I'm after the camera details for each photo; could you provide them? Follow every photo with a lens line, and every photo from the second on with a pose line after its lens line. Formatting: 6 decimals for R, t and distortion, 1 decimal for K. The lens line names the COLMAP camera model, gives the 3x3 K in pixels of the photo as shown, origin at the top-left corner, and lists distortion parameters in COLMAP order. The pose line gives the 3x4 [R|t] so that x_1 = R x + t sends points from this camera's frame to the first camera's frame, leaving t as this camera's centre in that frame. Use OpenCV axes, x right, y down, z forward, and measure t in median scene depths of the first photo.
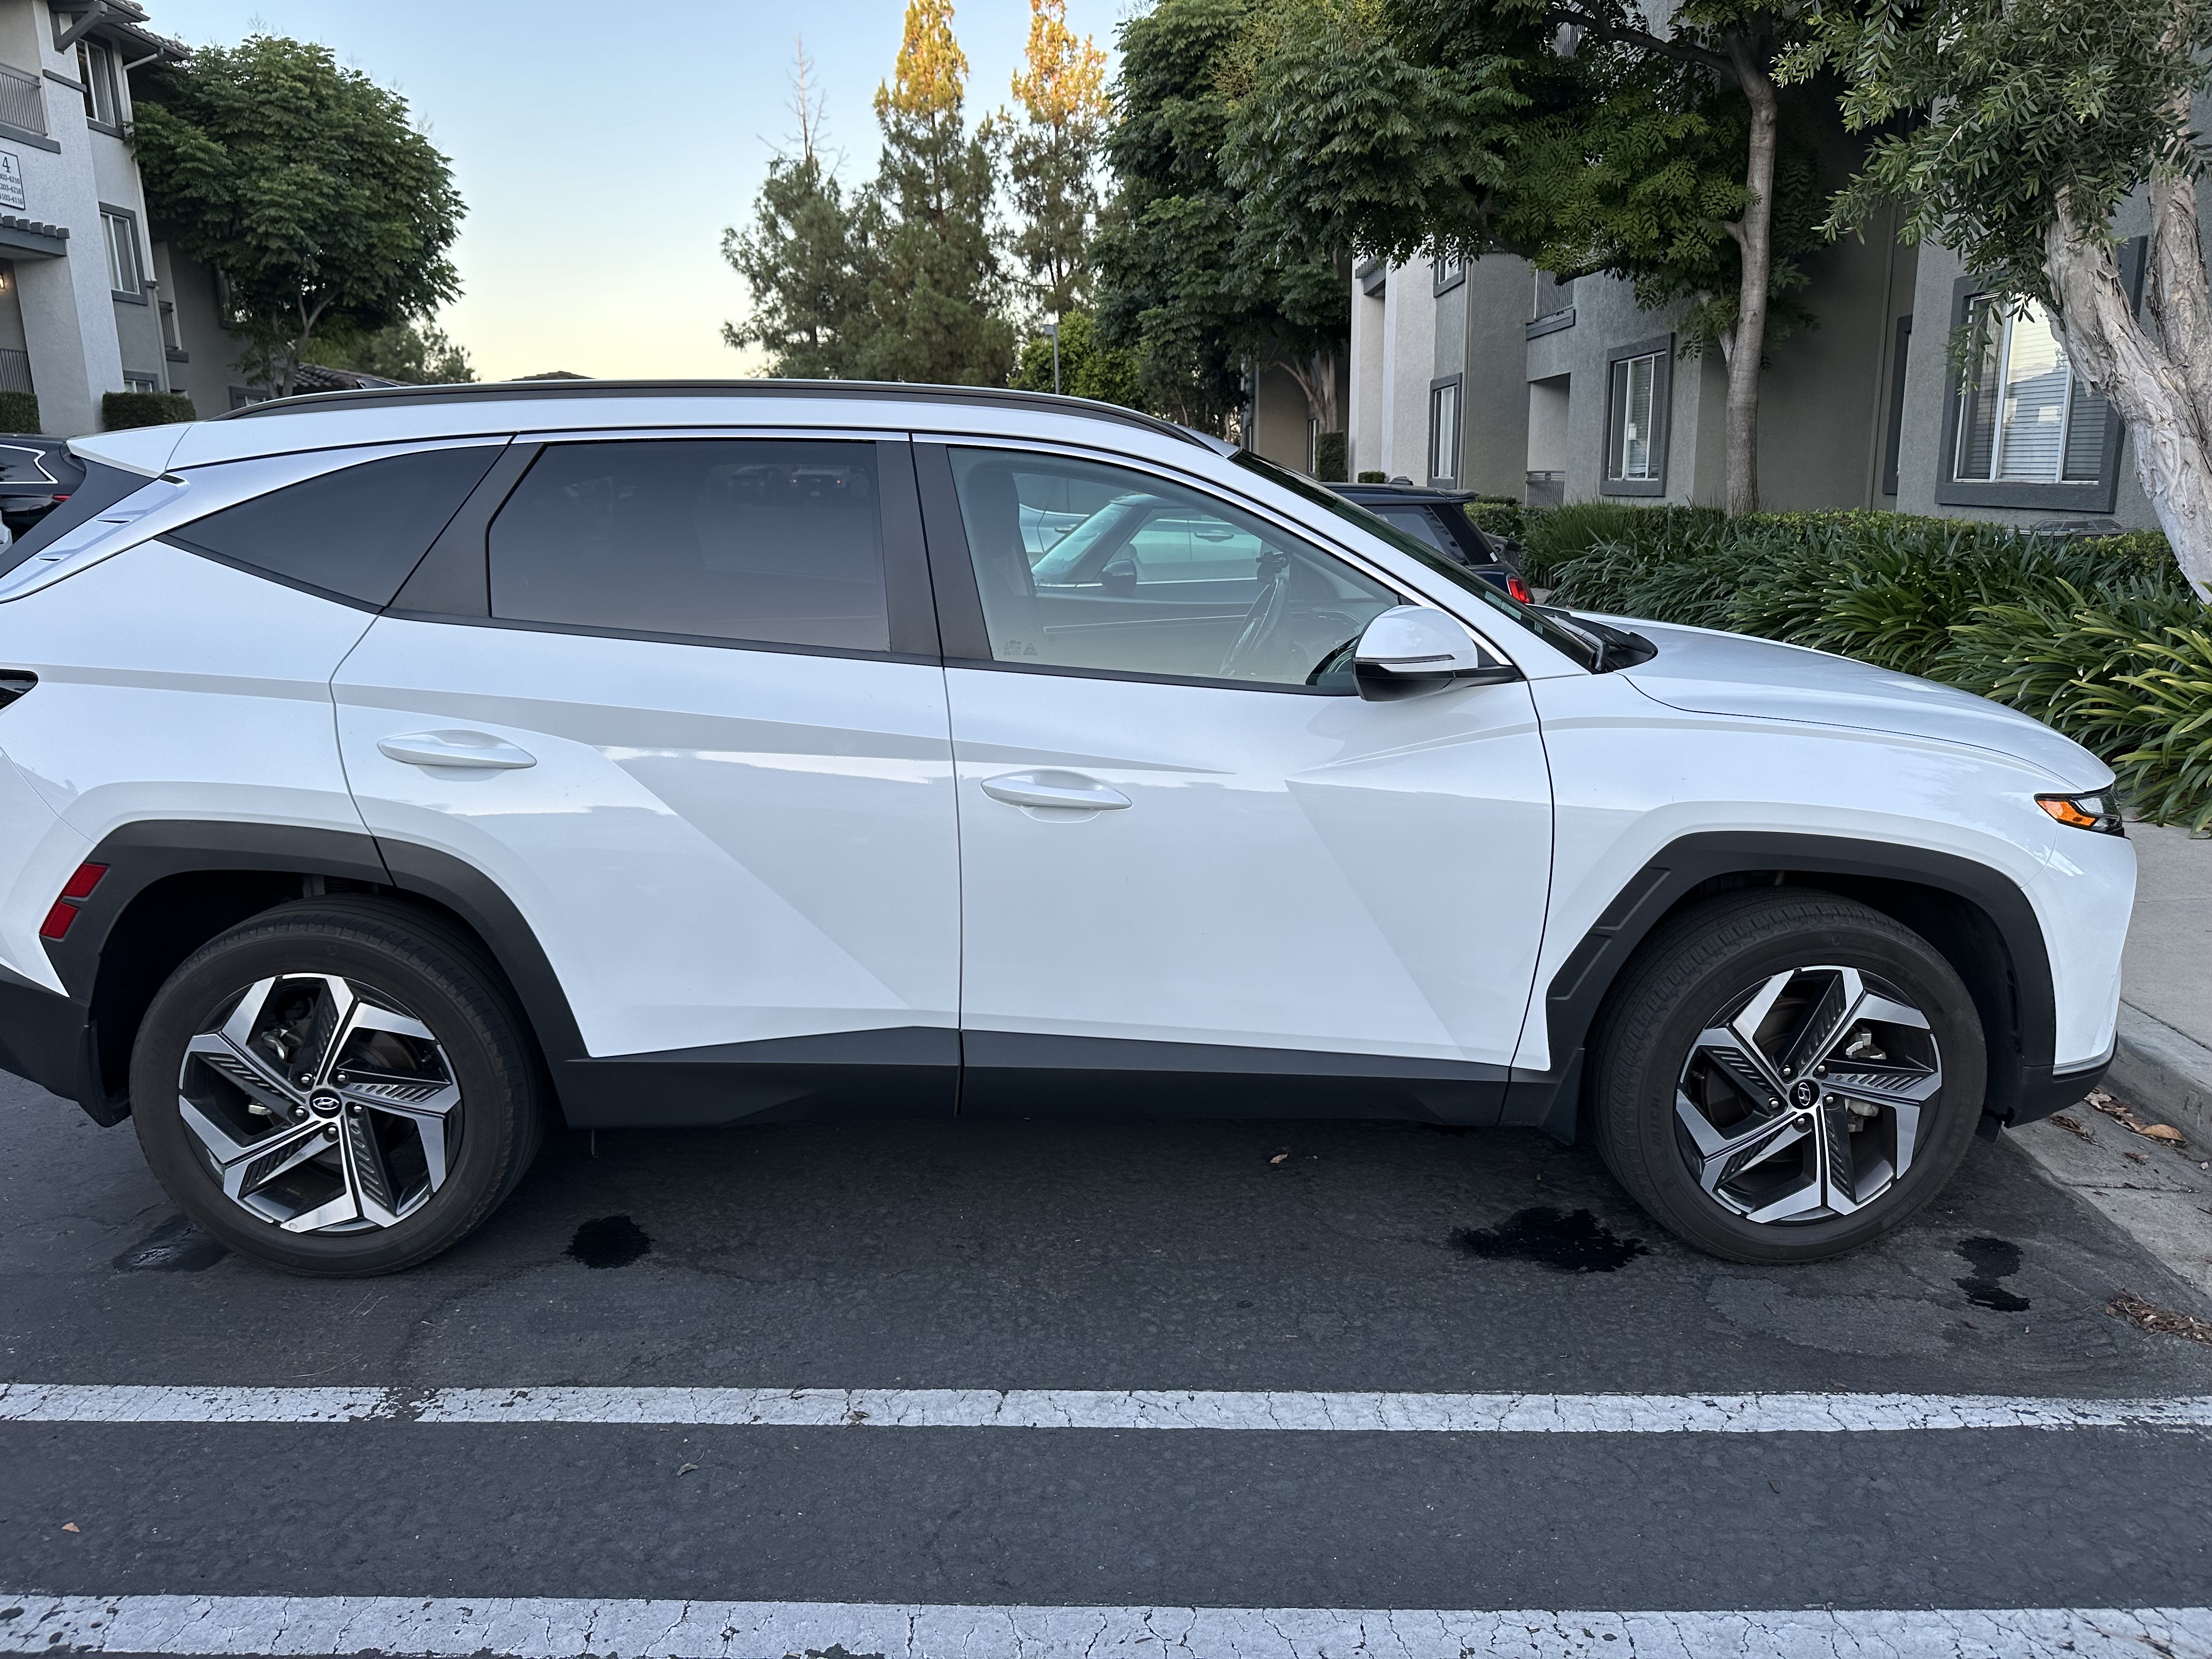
lens RADIAL K [[1566.3, 0, 1125.3], [0, 1566.3, 823.5], [0, 0, 1]] dist [0.009108, -0.015271]
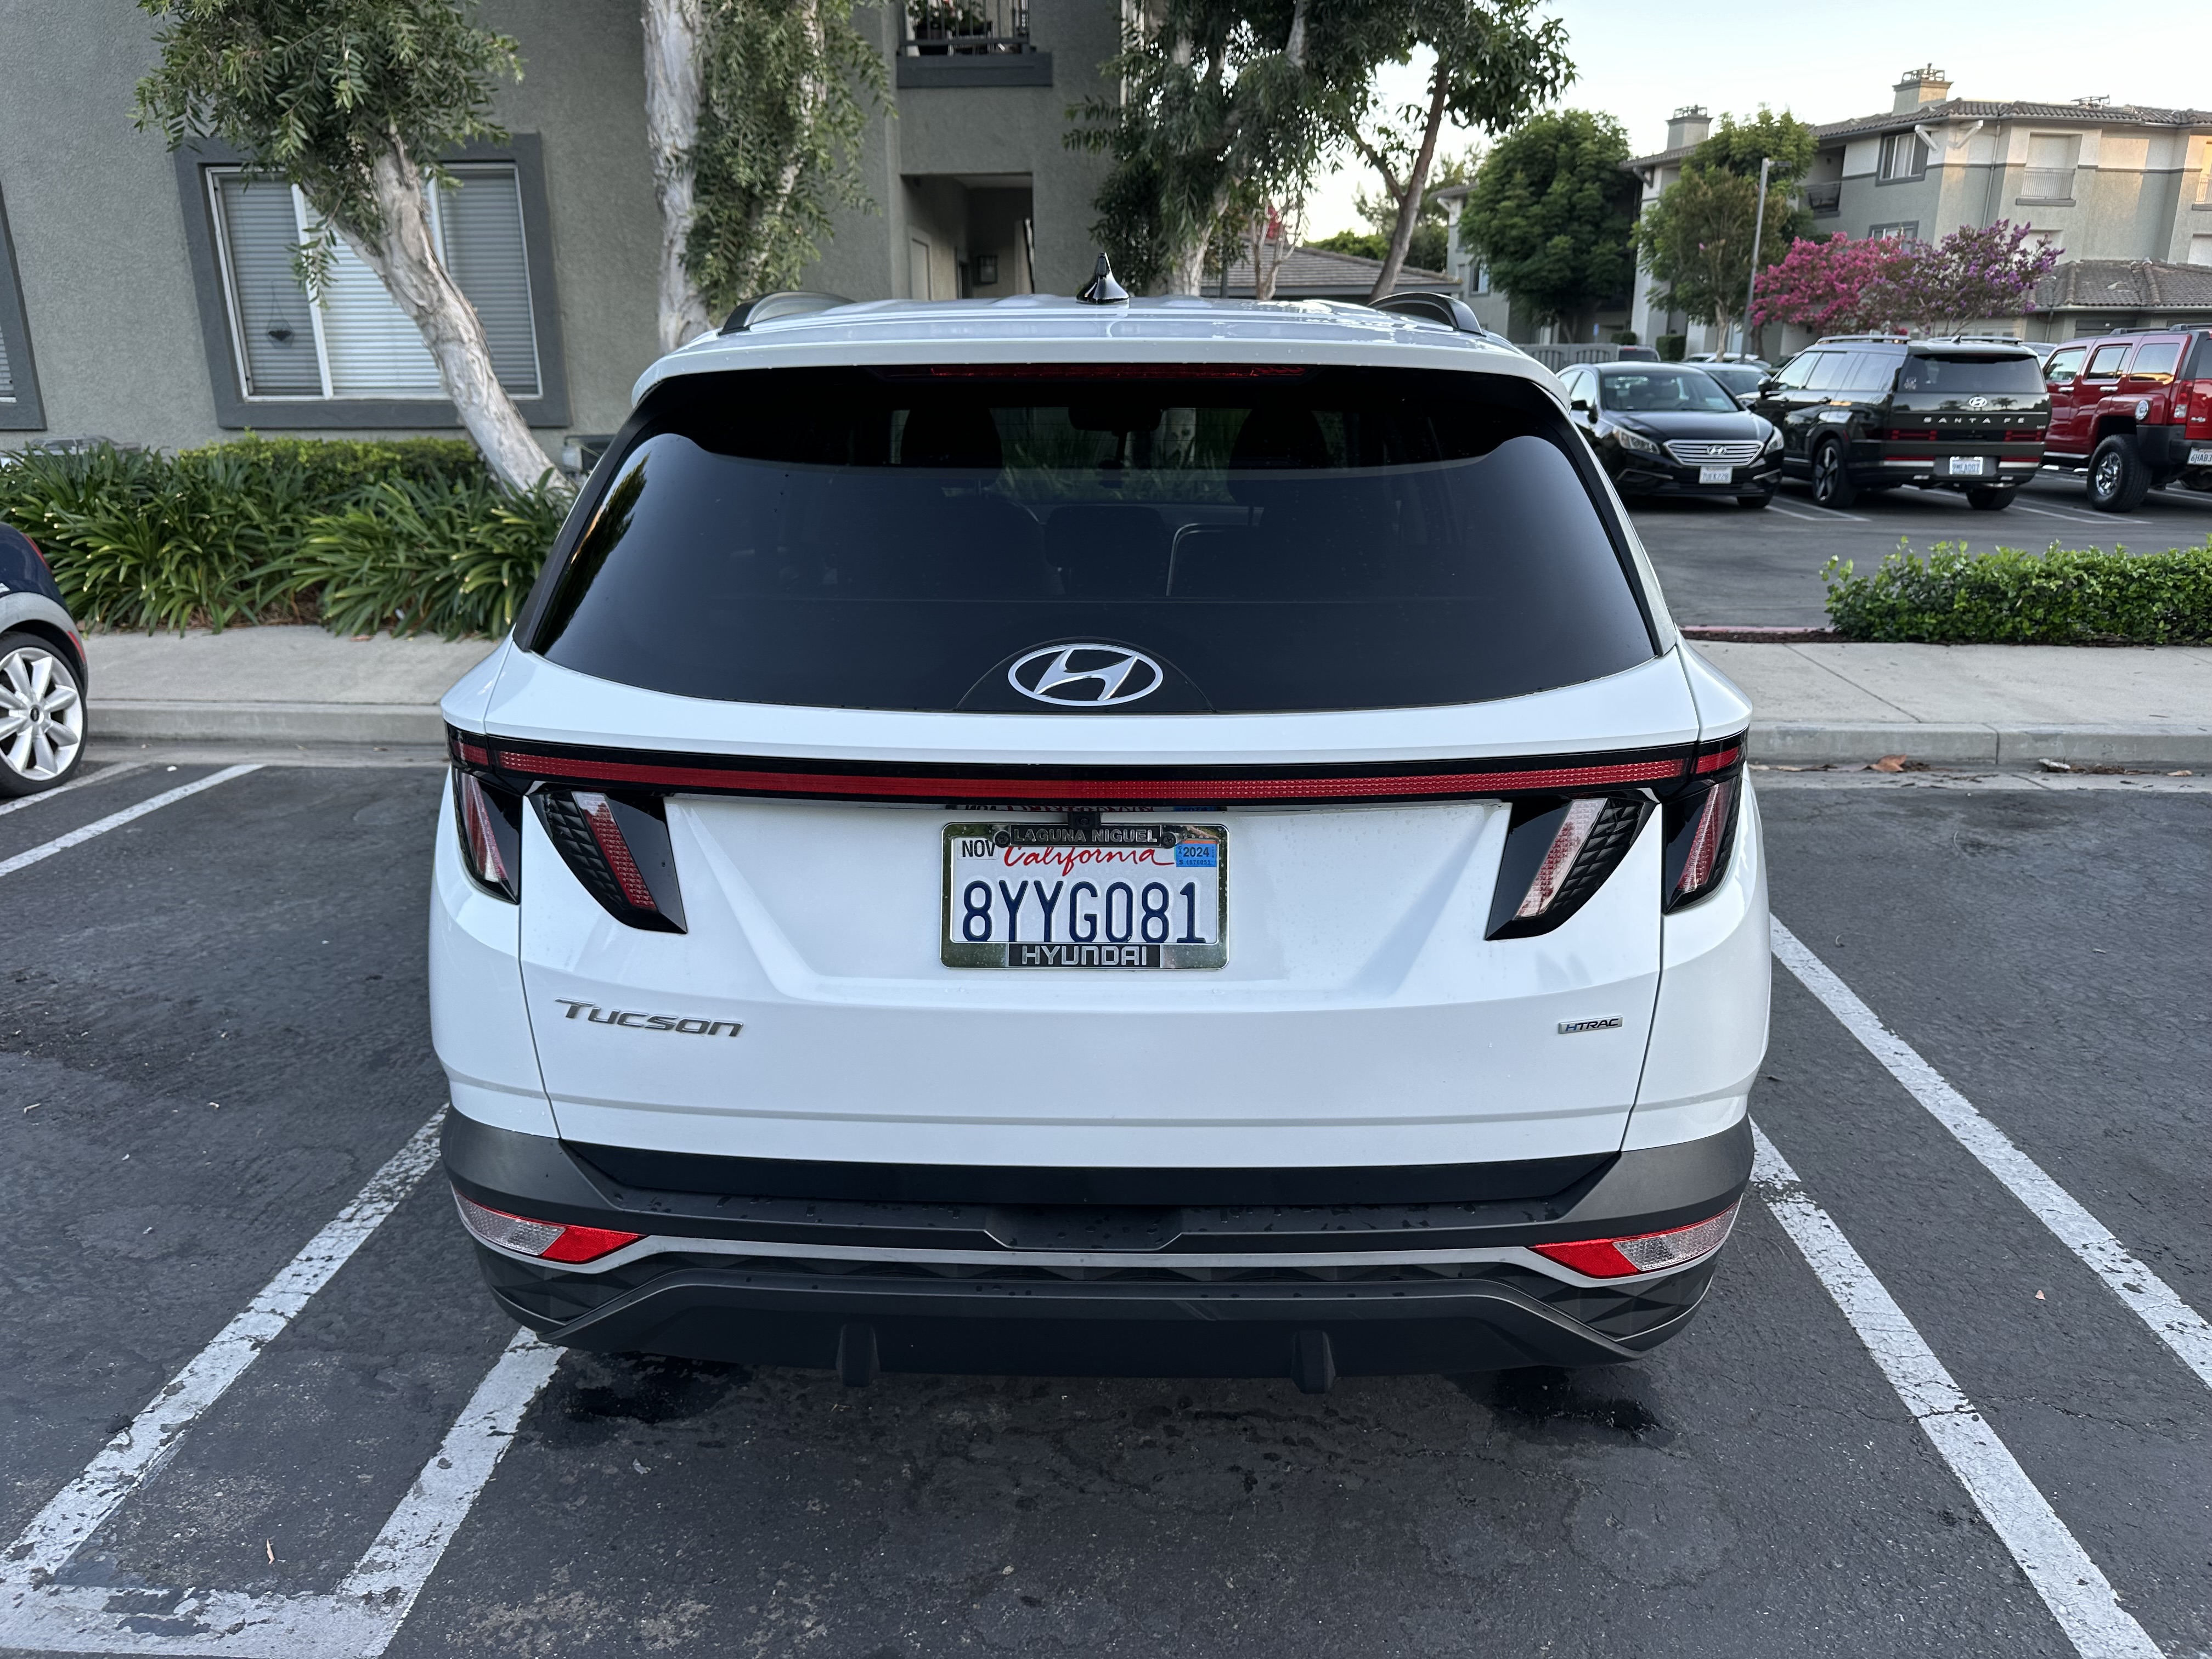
lens RADIAL K [[1566.3, 0, 1103.9], [0, 1566.3, 833.8], [0, 0, 1]] dist [0.009108, -0.015271]
pose [[0.035398, -0.283238, 0.958396, -0.135166], [0.225938, 0.936436, 0.268403, -0.027889], [-0.973498, 0.207037, 0.097142, 0.116745]]
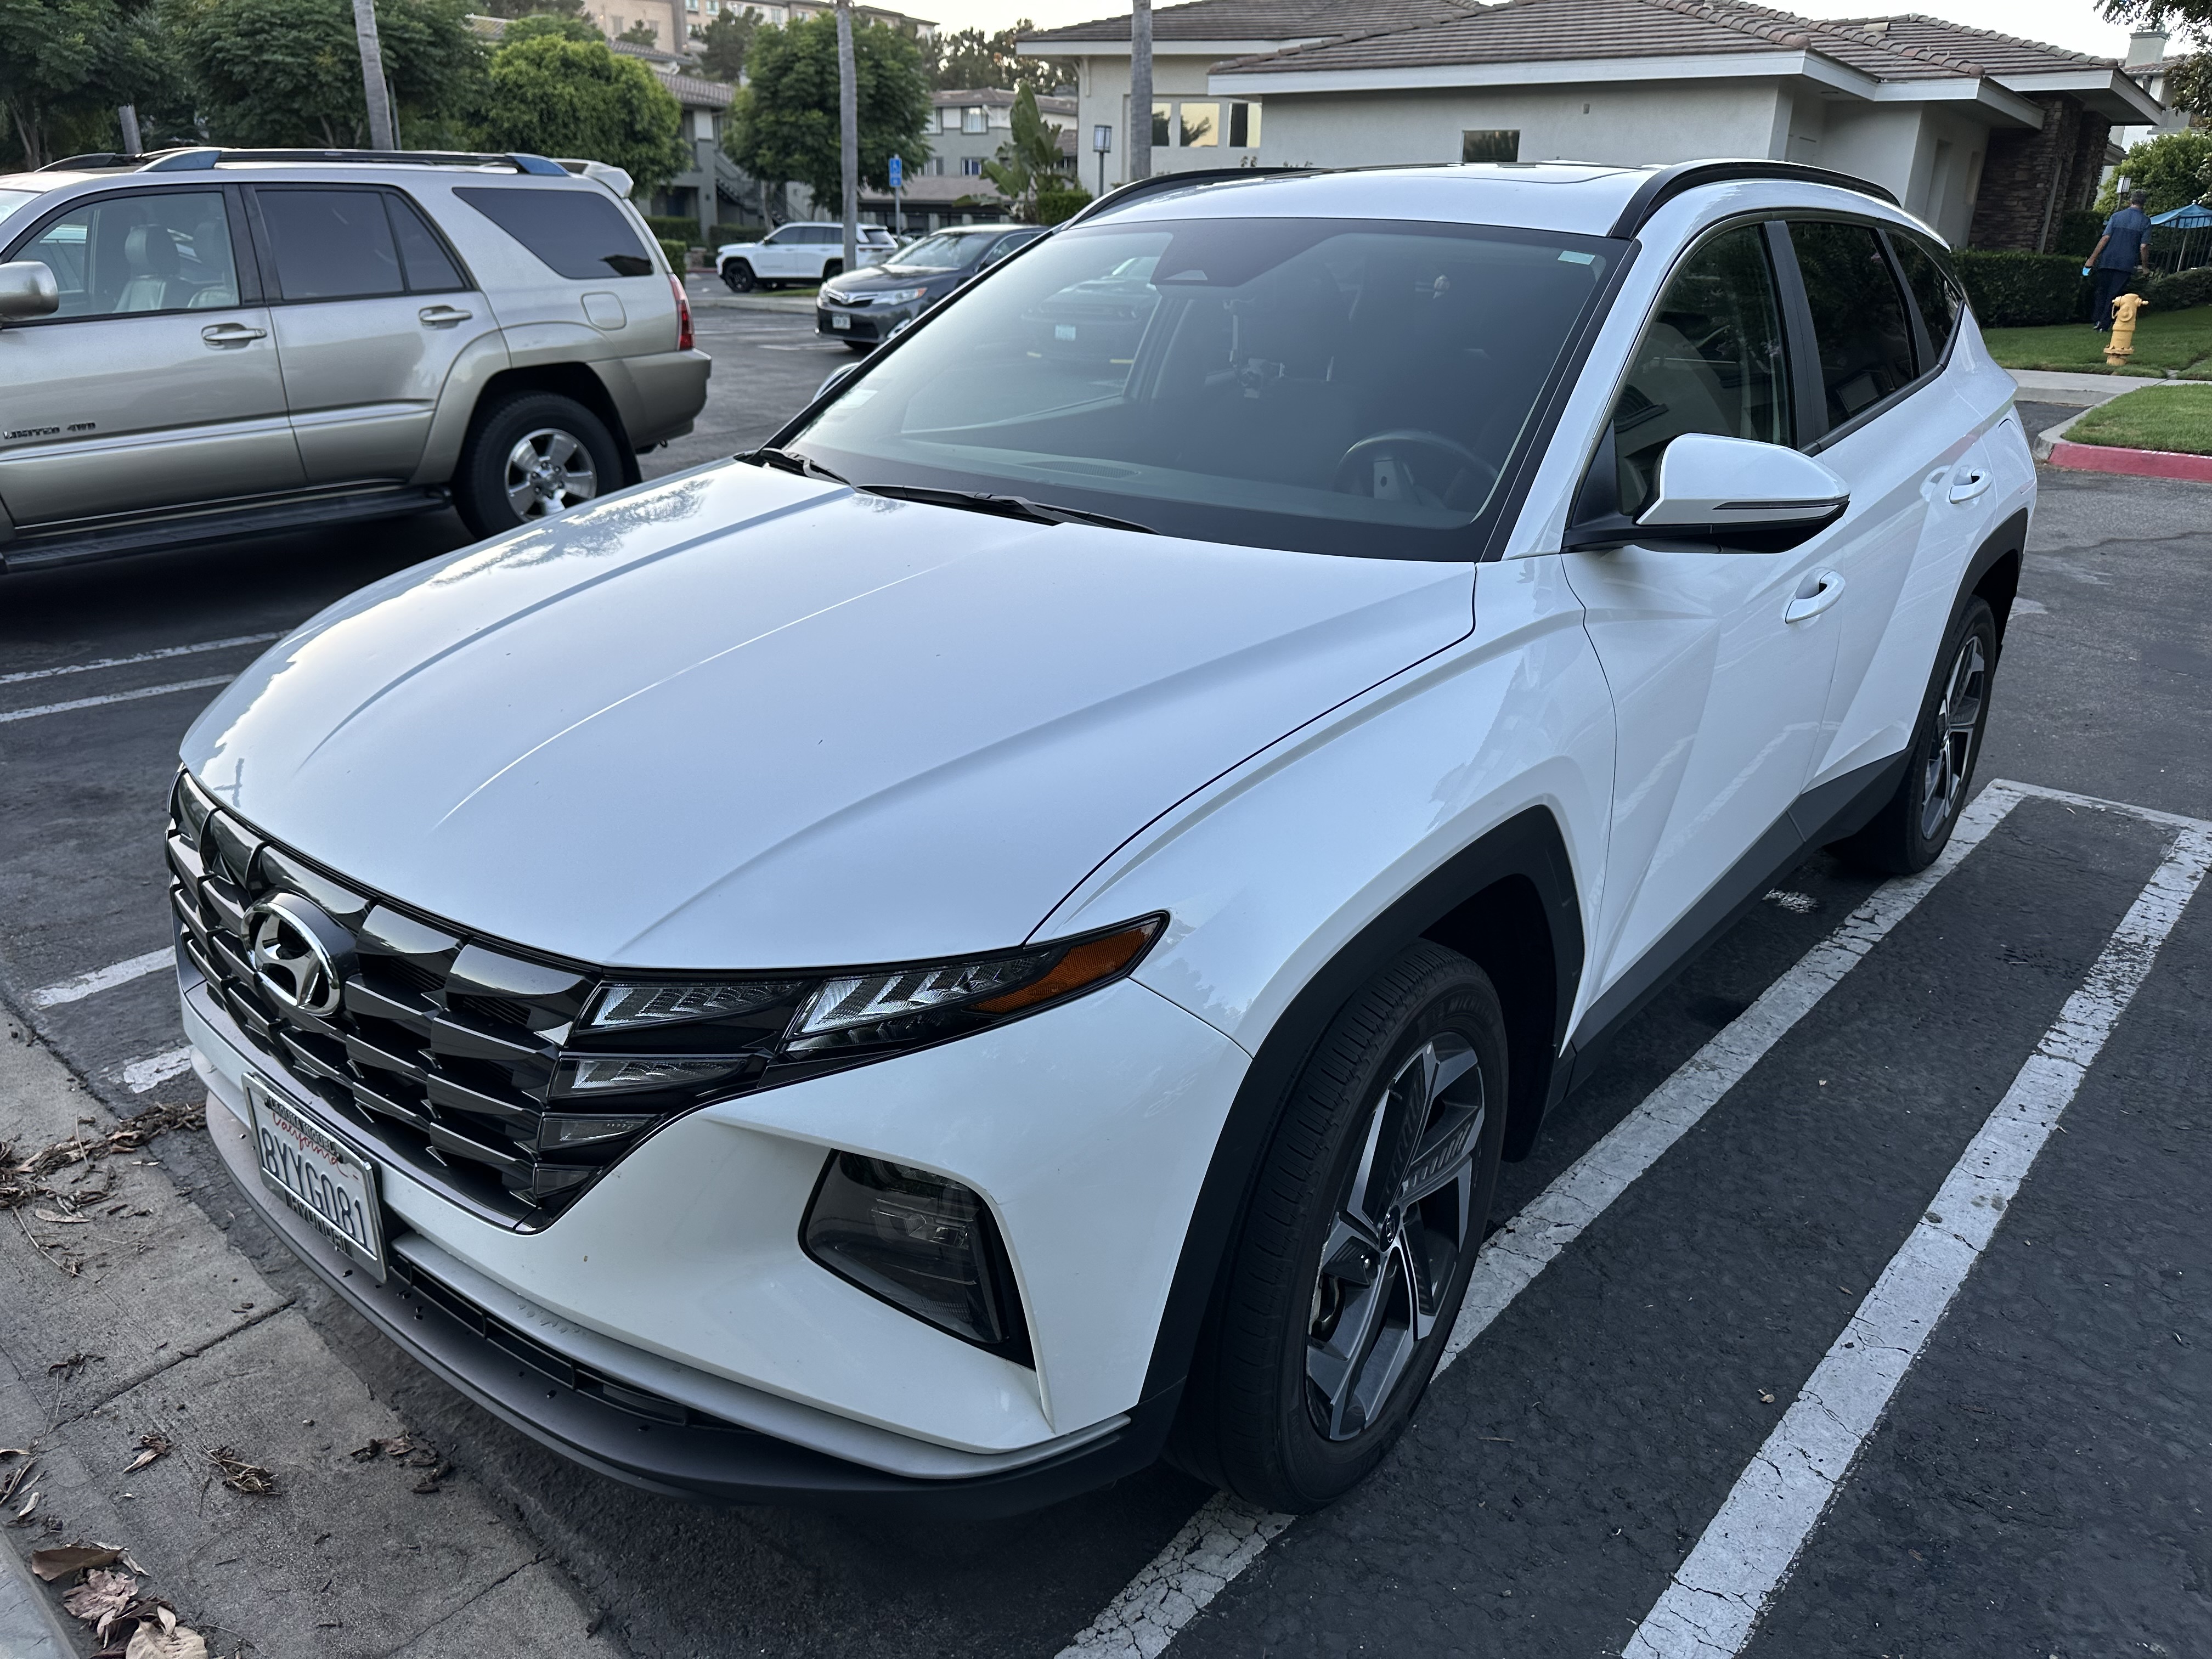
lens RADIAL K [[1566.3, 0, 1119.7], [0, 1566.3, 830.6], [0, 0, 1]] dist [0.009108, -0.015271]
pose [[-0.646611, 0.268370, -0.714053, 0.092840], [-0.183474, 0.853876, 0.487066, -0.041817], [0.740427, 0.445952, -0.502886, 0.177193]]
